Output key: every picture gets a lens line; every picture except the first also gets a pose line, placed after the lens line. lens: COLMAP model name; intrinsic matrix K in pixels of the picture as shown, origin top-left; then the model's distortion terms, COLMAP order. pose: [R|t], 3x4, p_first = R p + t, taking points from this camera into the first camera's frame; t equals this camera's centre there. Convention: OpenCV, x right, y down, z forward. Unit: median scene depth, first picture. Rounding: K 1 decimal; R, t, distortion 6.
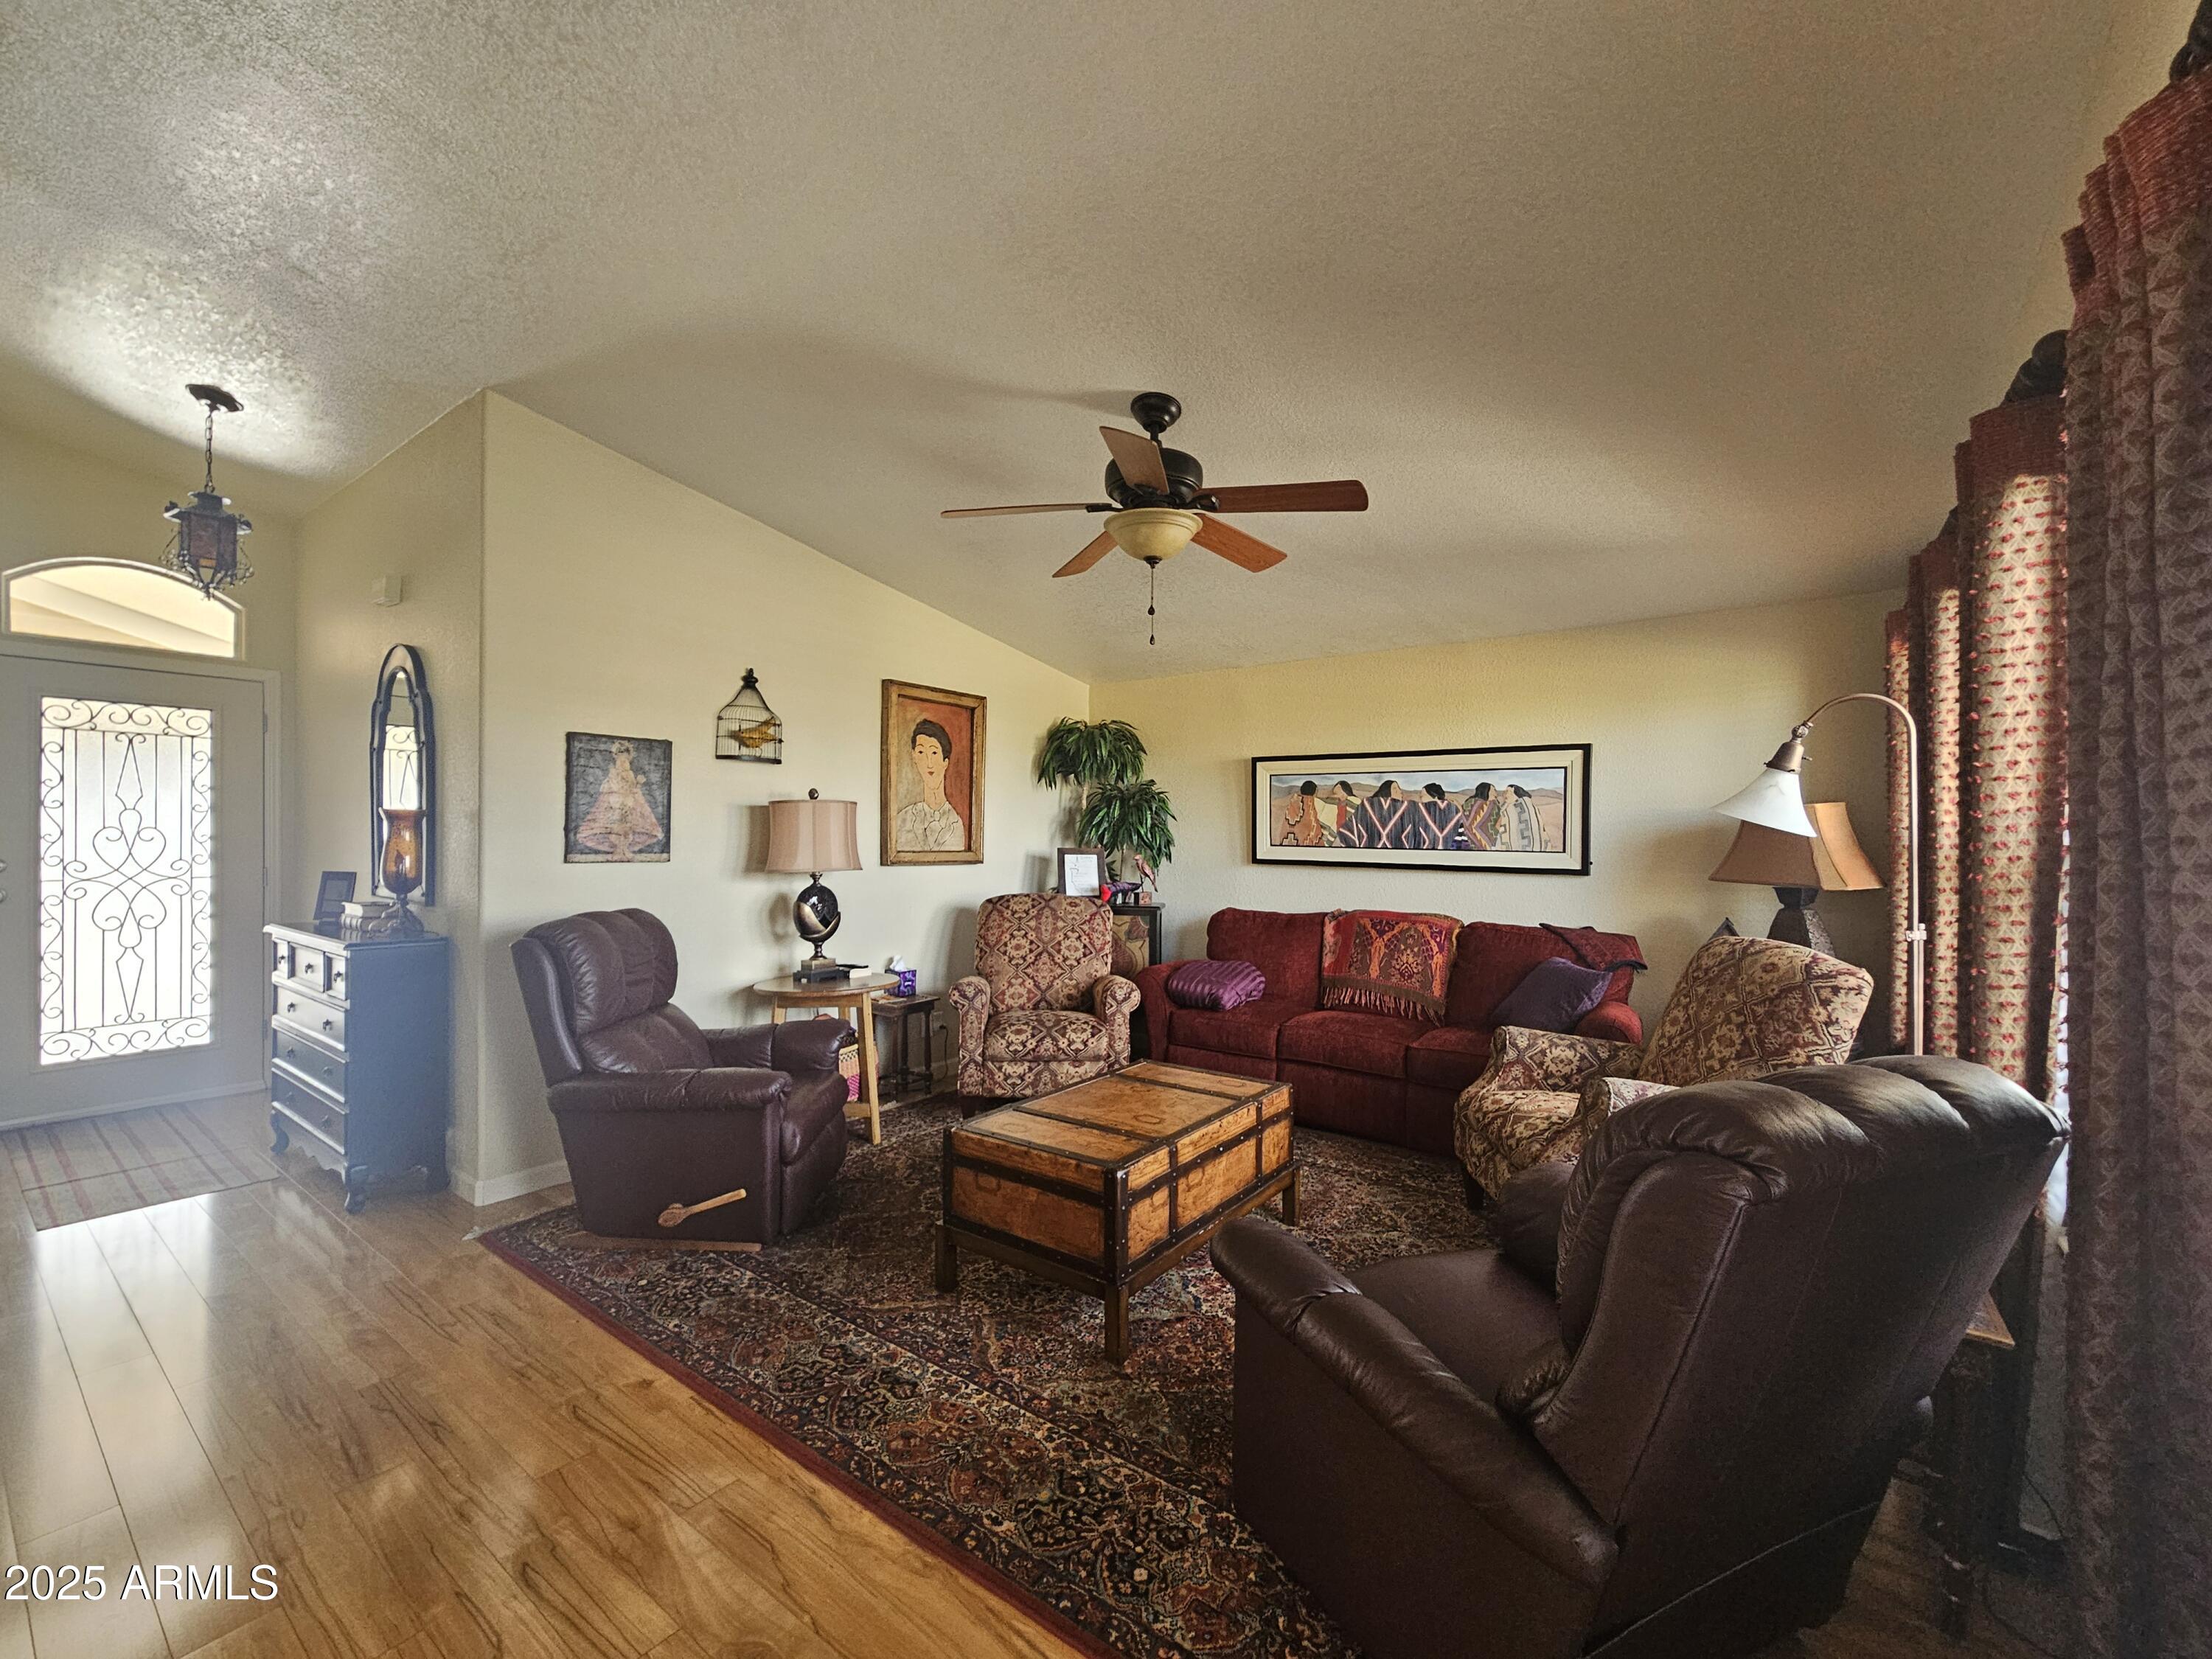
lens RADIAL K [[909.1, 0, 1098.7], [0, 909.1, 839.6], [0, 0, 1]] dist [-0.003517, 0.003016]
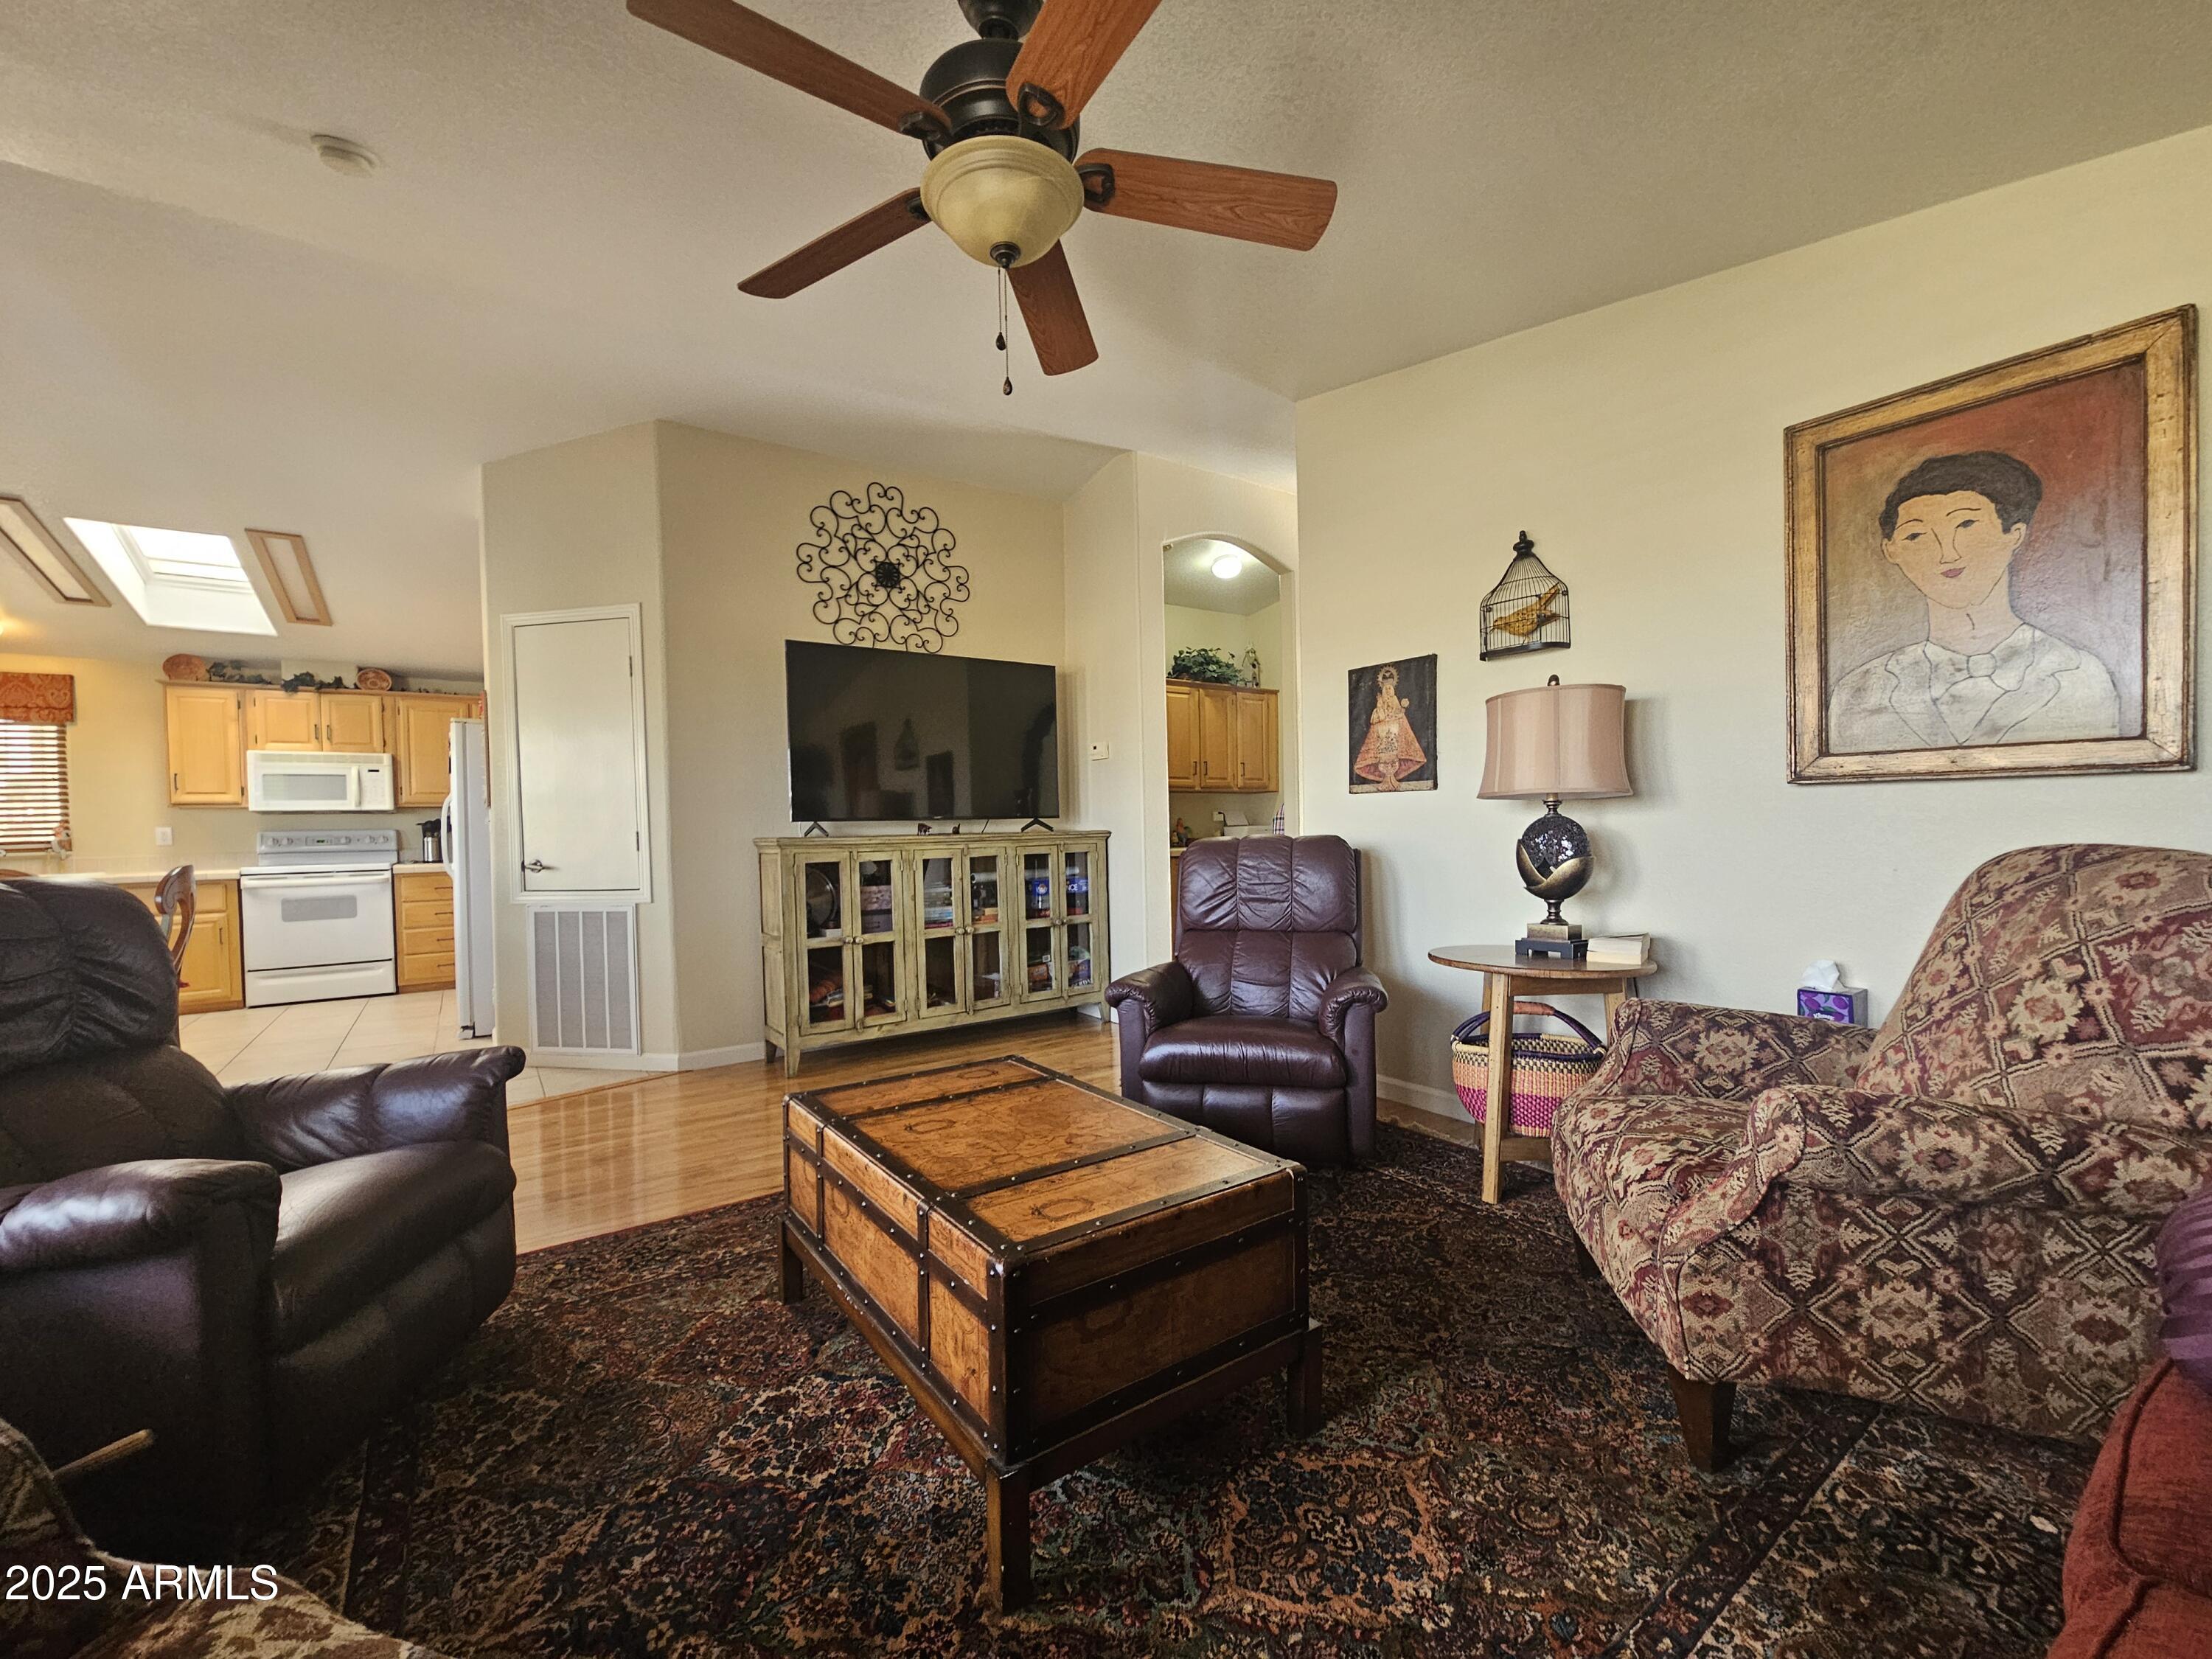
lens RADIAL K [[909.1, 0, 1101.4], [0, 909.1, 837.5], [0, 0, 1]] dist [-0.003517, 0.003016]
pose [[-0.309403, 0.009400, -0.950885, 0.526856], [0.016472, 0.999854, 0.004524, 0.068219], [0.950788, -0.014263, -0.309513, 1.052911]]
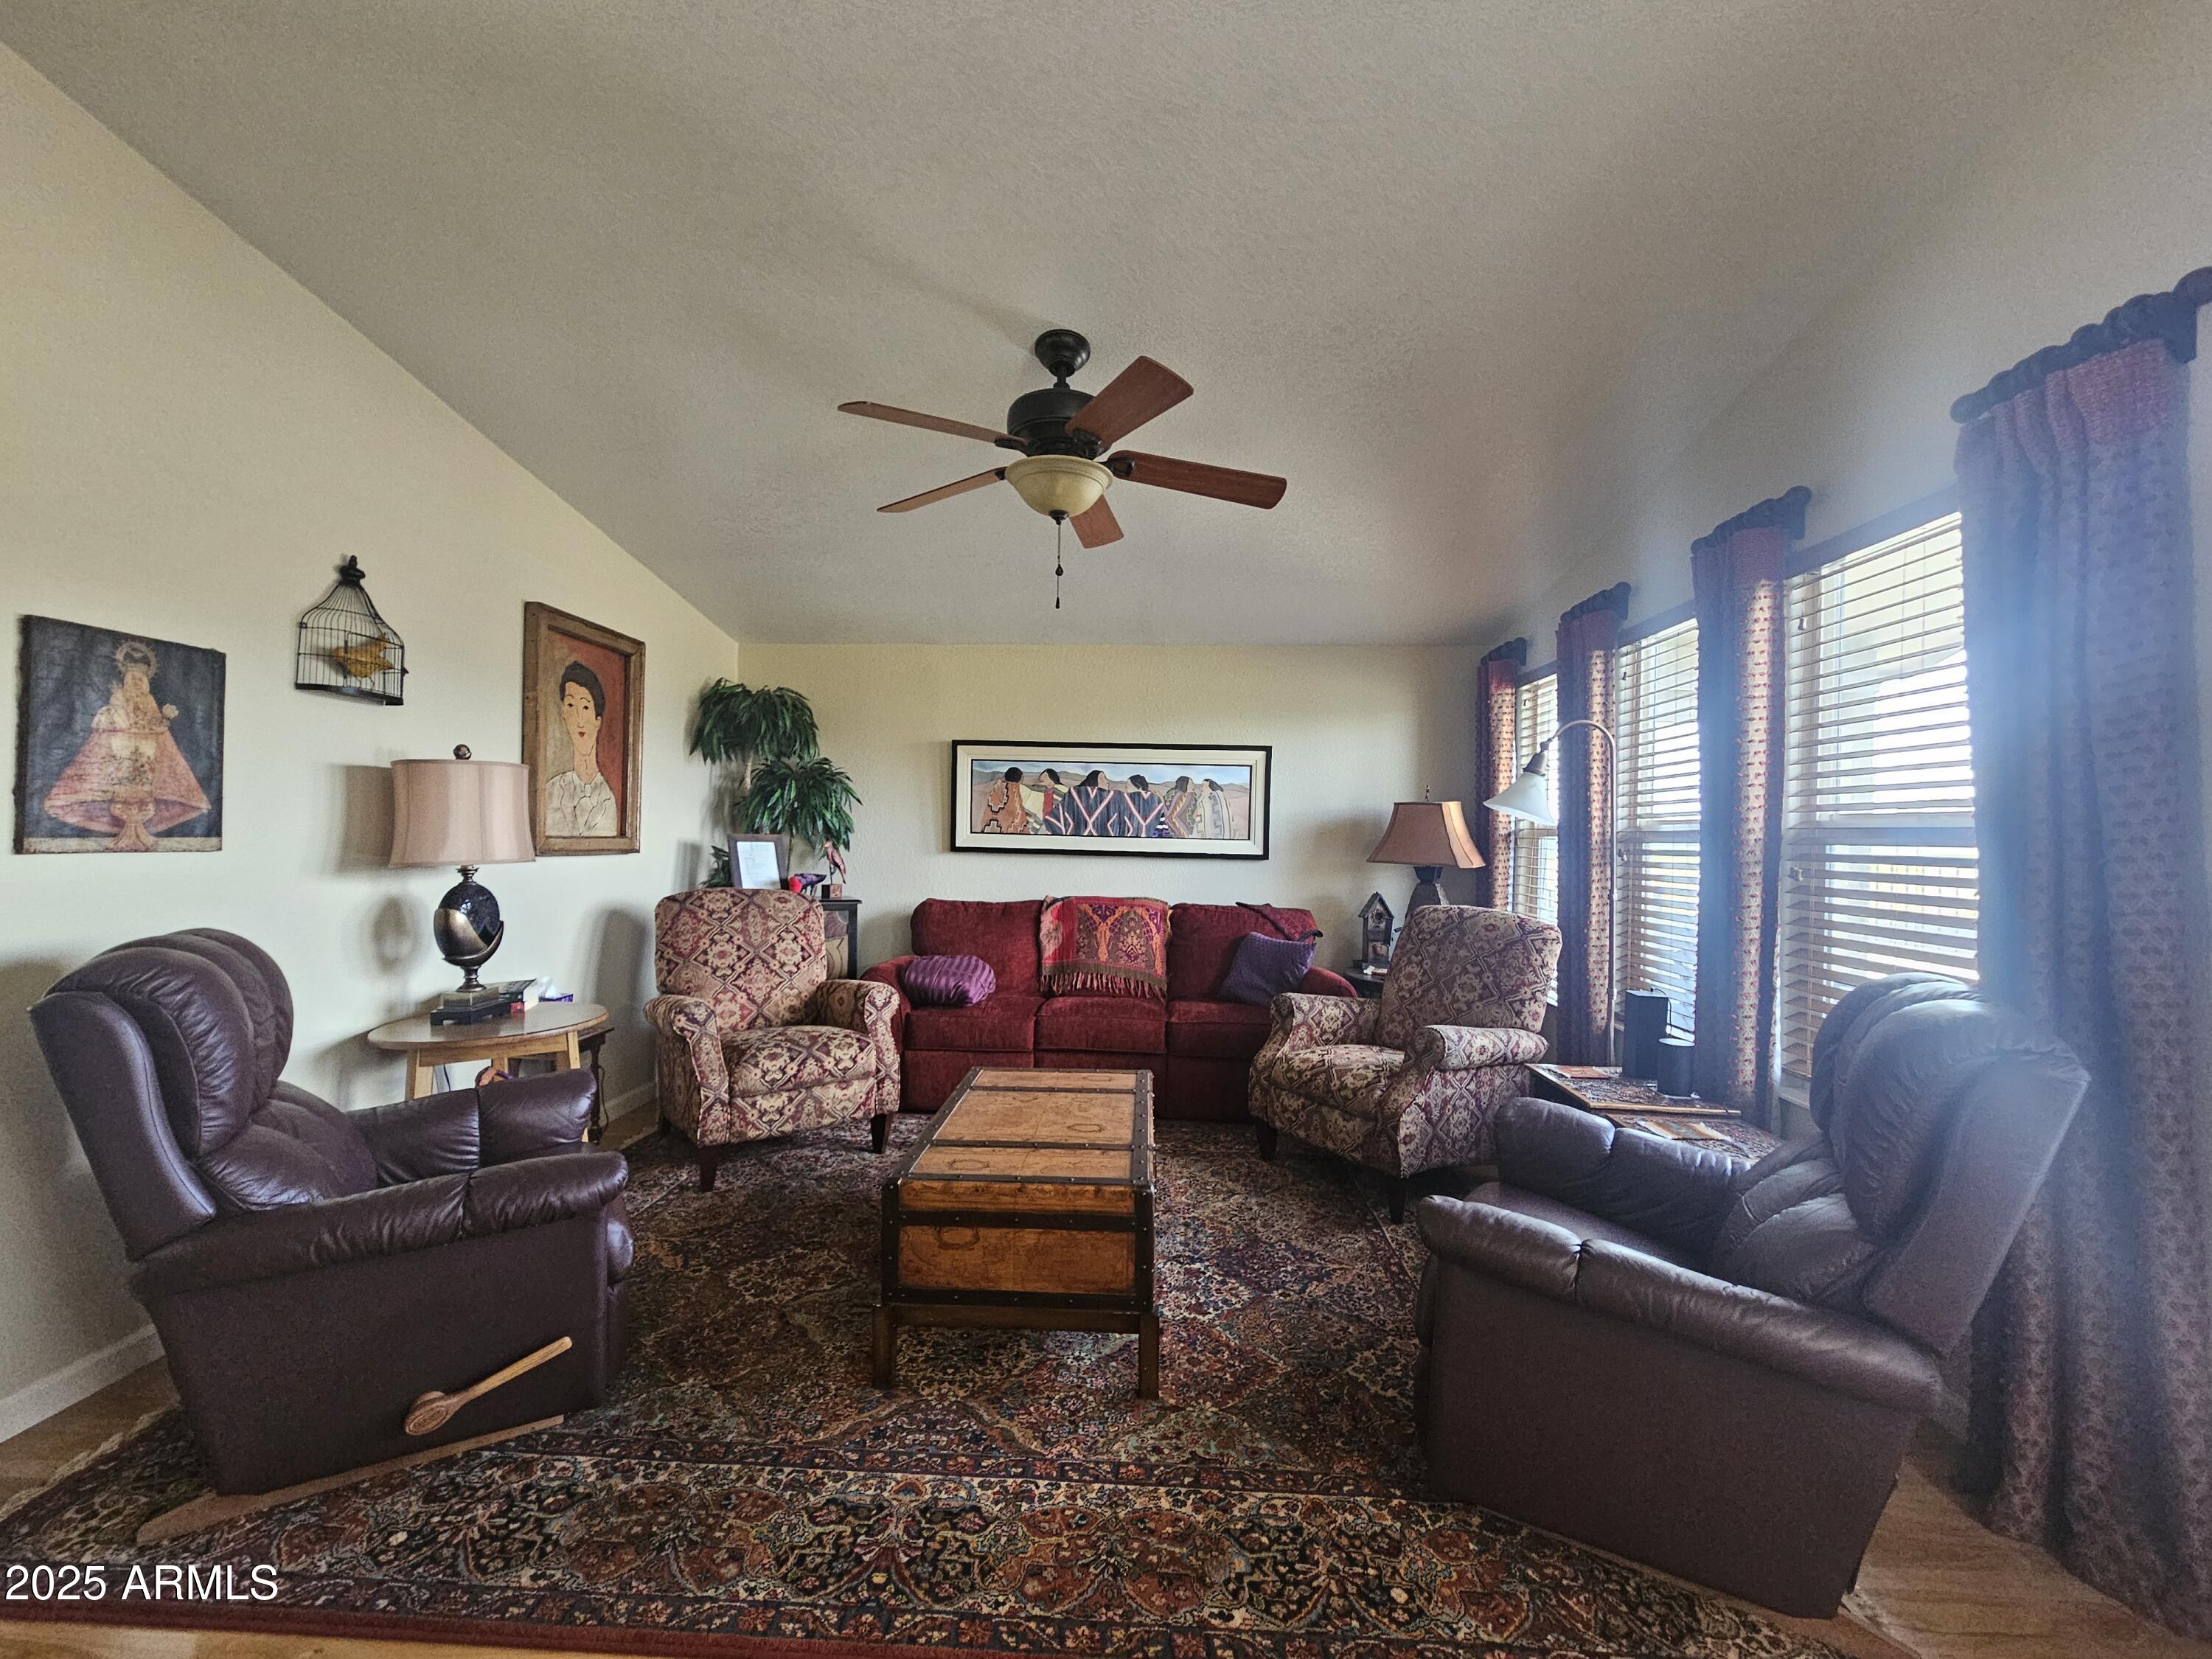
lens RADIAL K [[909.1, 0, 1098.9], [0, 909.1, 837.2], [0, 0, 1]] dist [-0.003517, 0.003016]
pose [[0.834693, 0.003867, 0.550702, -0.345089], [-0.007826, 0.999958, 0.004841, 0.008452], [-0.550660, -0.008350, 0.834688, 0.181983]]
